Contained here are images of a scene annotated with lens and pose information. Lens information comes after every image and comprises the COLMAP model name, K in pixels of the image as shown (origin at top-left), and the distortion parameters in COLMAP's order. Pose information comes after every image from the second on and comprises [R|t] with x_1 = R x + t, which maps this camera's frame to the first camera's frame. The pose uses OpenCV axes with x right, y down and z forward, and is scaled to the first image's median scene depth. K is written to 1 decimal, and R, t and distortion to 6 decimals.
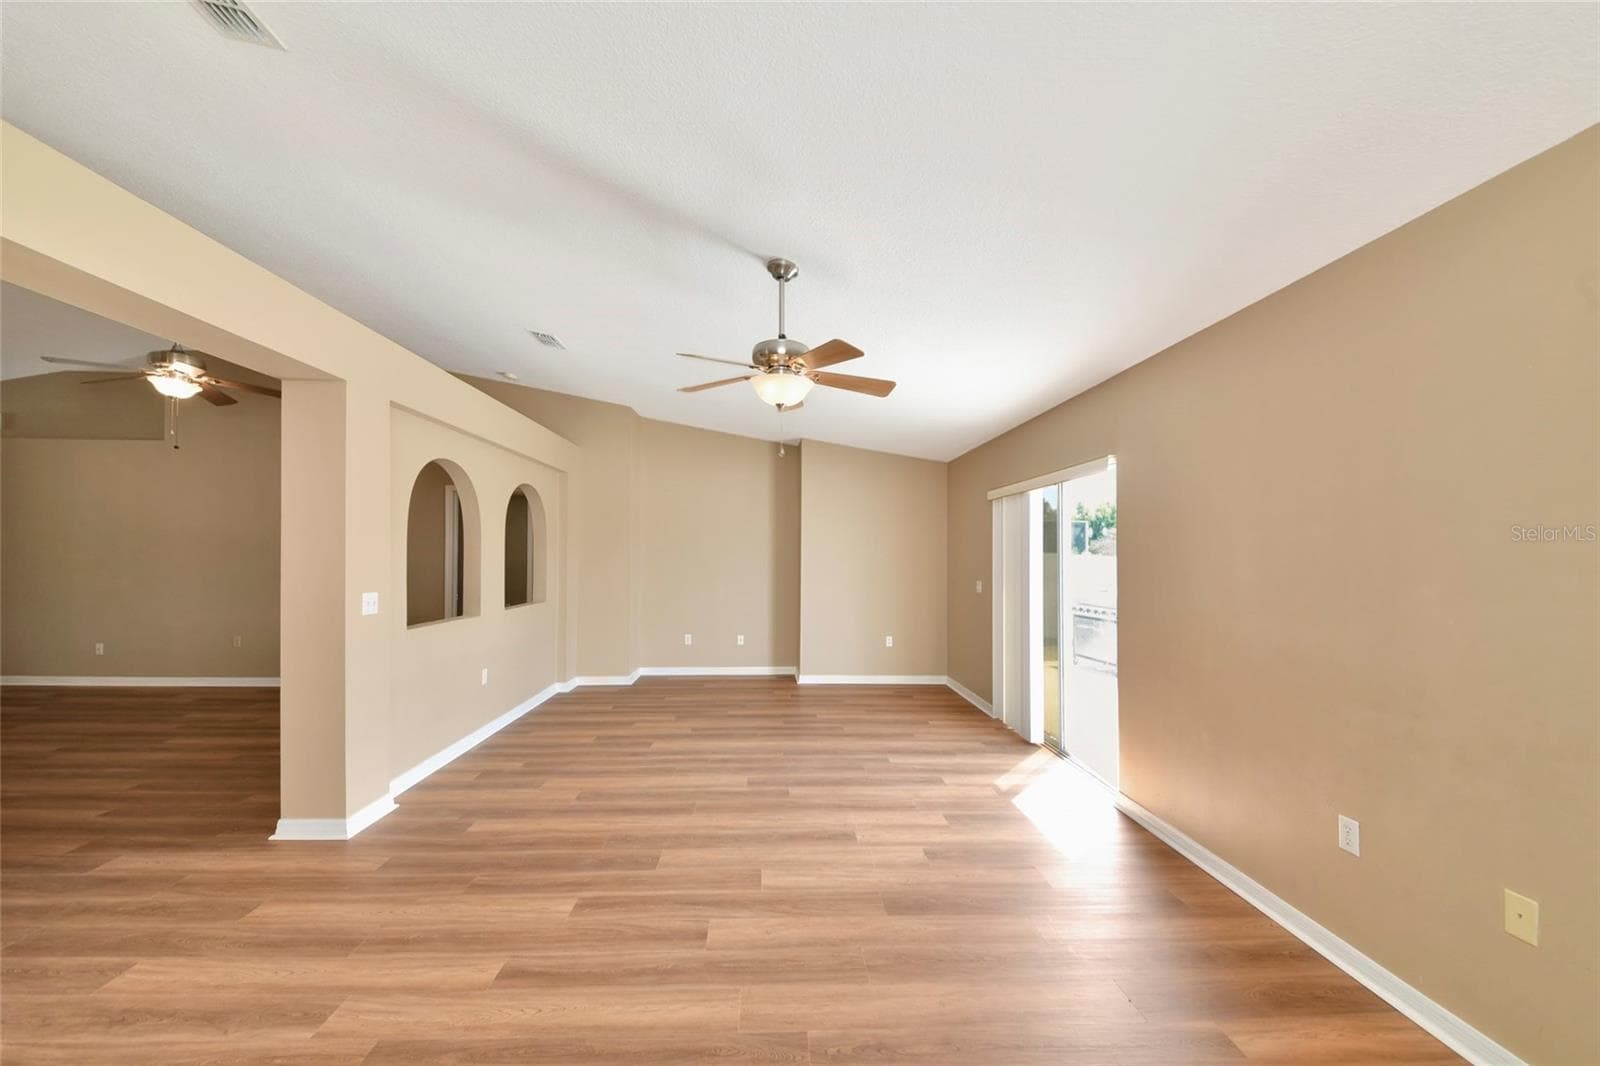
lens RADIAL K [[600.5, 0, 790.1], [0, 600.5, 527.3], [0, 0, 1]] dist [0.018564, -0.012987]
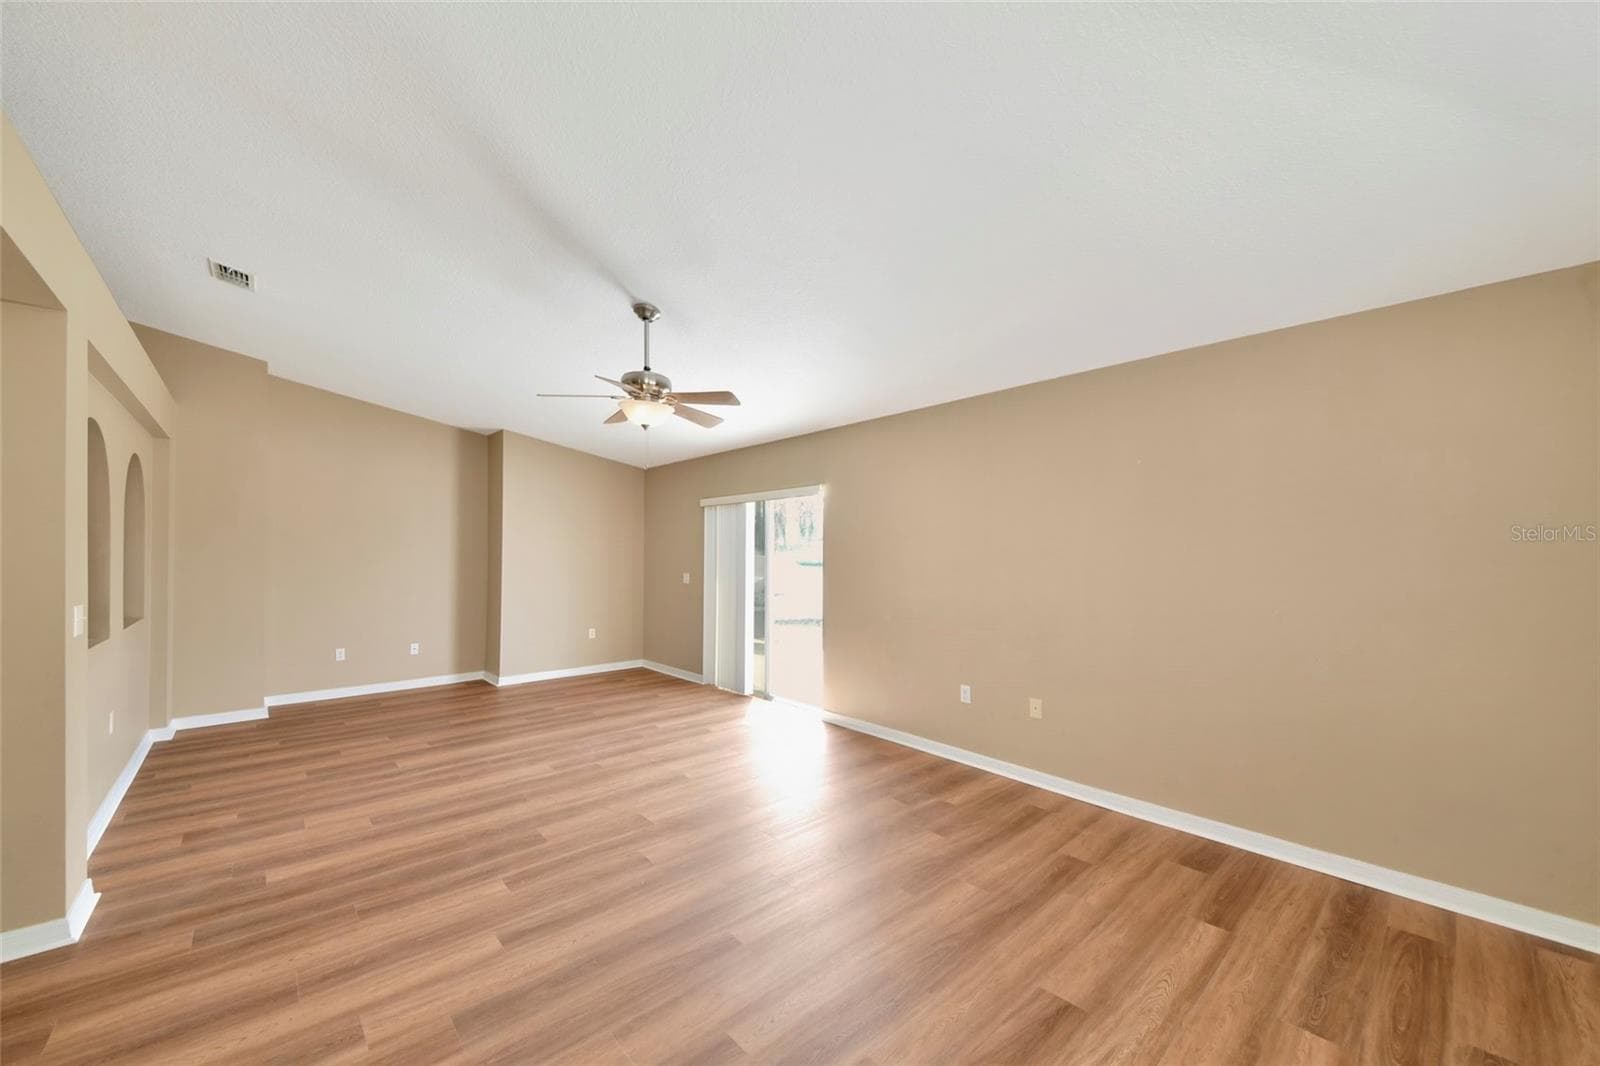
lens RADIAL K [[608.5, 0, 794.4], [0, 608.5, 517.8], [0, 0, 1]] dist [0.021199, -0.012913]
pose [[0.768381, 0.034136, 0.639082, -0.445773], [-0.027673, 0.999415, -0.020111, -0.004128], [-0.639395, -0.002233, 0.768875, -0.095411]]
